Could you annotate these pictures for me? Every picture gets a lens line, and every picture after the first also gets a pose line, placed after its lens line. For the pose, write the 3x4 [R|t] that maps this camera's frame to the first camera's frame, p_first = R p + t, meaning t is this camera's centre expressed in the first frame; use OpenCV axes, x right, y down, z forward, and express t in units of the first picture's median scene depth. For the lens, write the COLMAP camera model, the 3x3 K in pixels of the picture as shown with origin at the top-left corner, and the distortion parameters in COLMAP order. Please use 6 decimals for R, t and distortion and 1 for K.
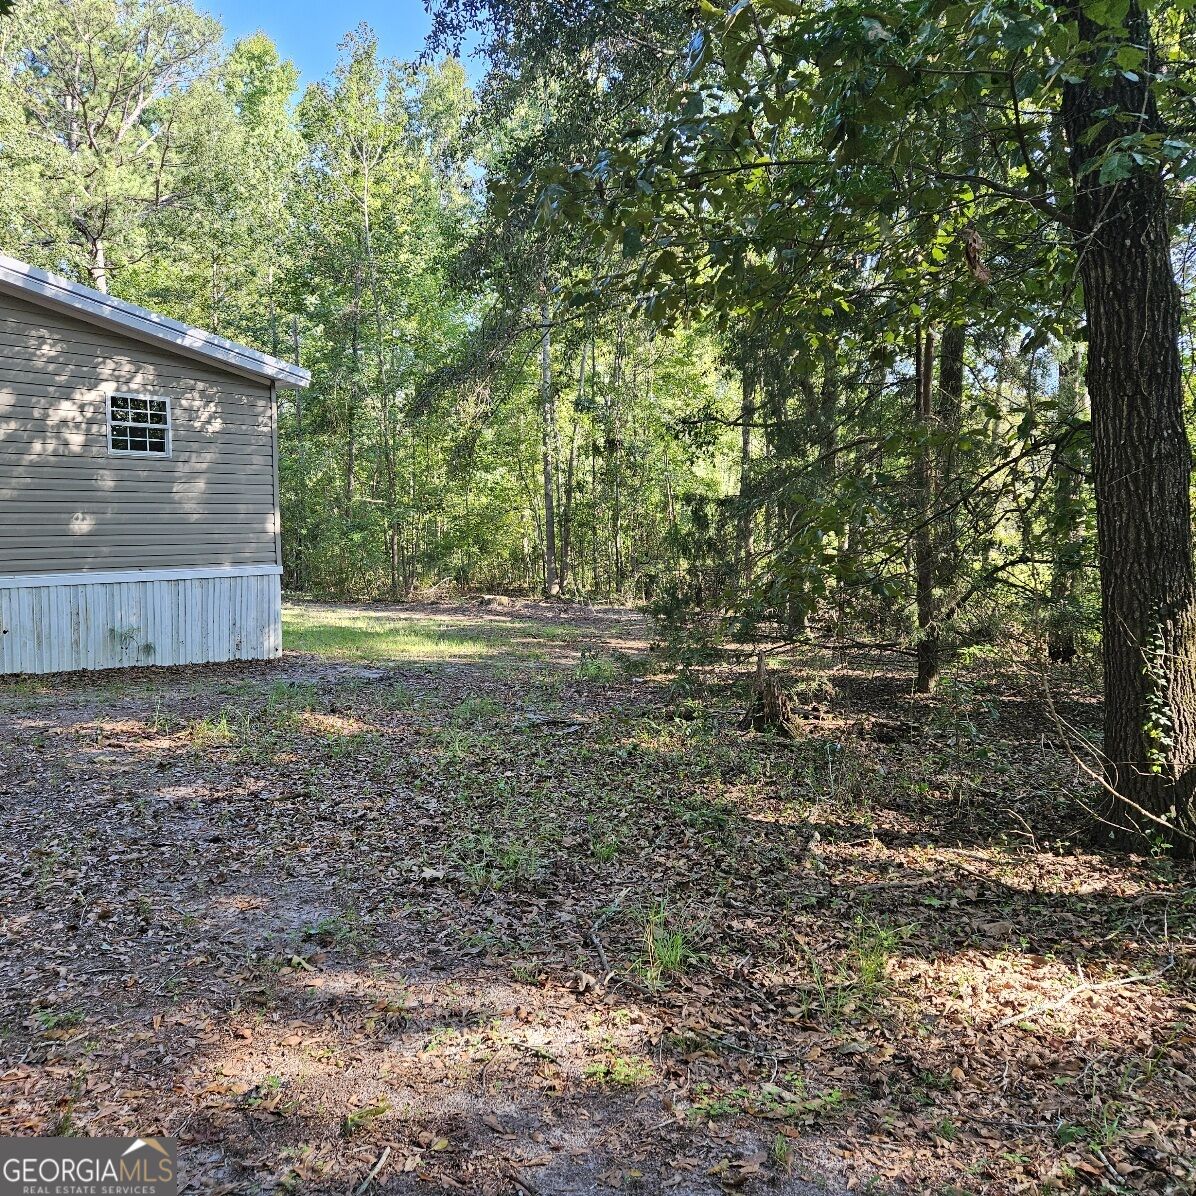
lens RADIAL K [[1067.4, 0, 601.5], [0, 1067.4, 599.7], [0, 0, 1]] dist [0.078958, -0.067579]
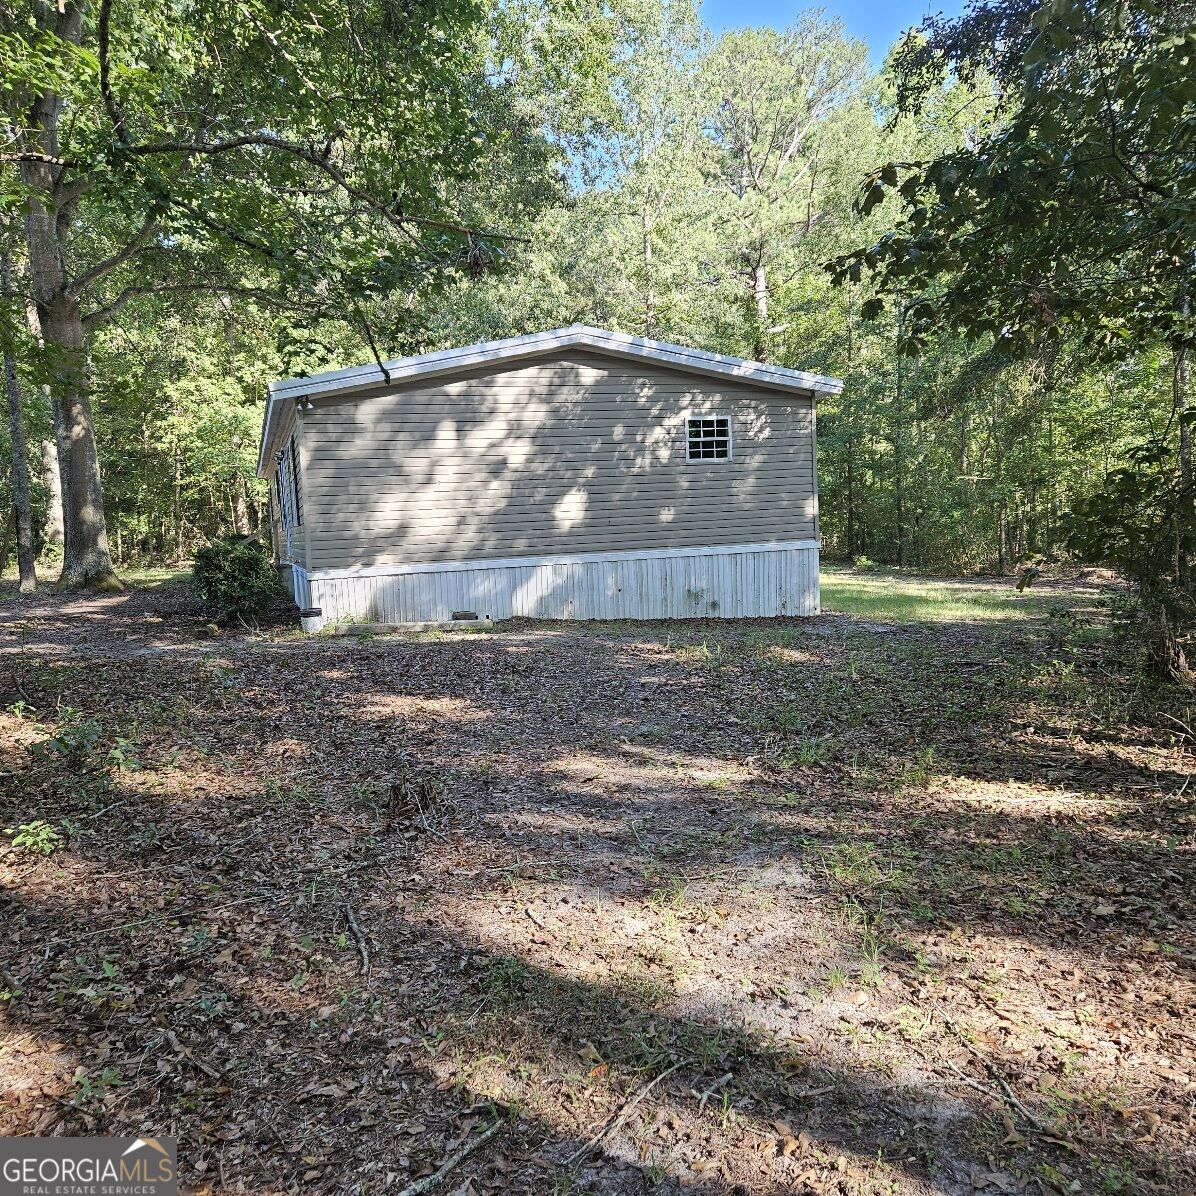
lens RADIAL K [[1067.4, 0, 601.5], [0, 1067.4, 599.7], [0, 0, 1]] dist [0.078958, -0.067579]
pose [[0.819119, 0.008434, -0.573561, 0.229455], [0.002184, 0.999839, 0.017820, 0.014852], [0.573619, -0.015849, 0.818969, -0.171875]]
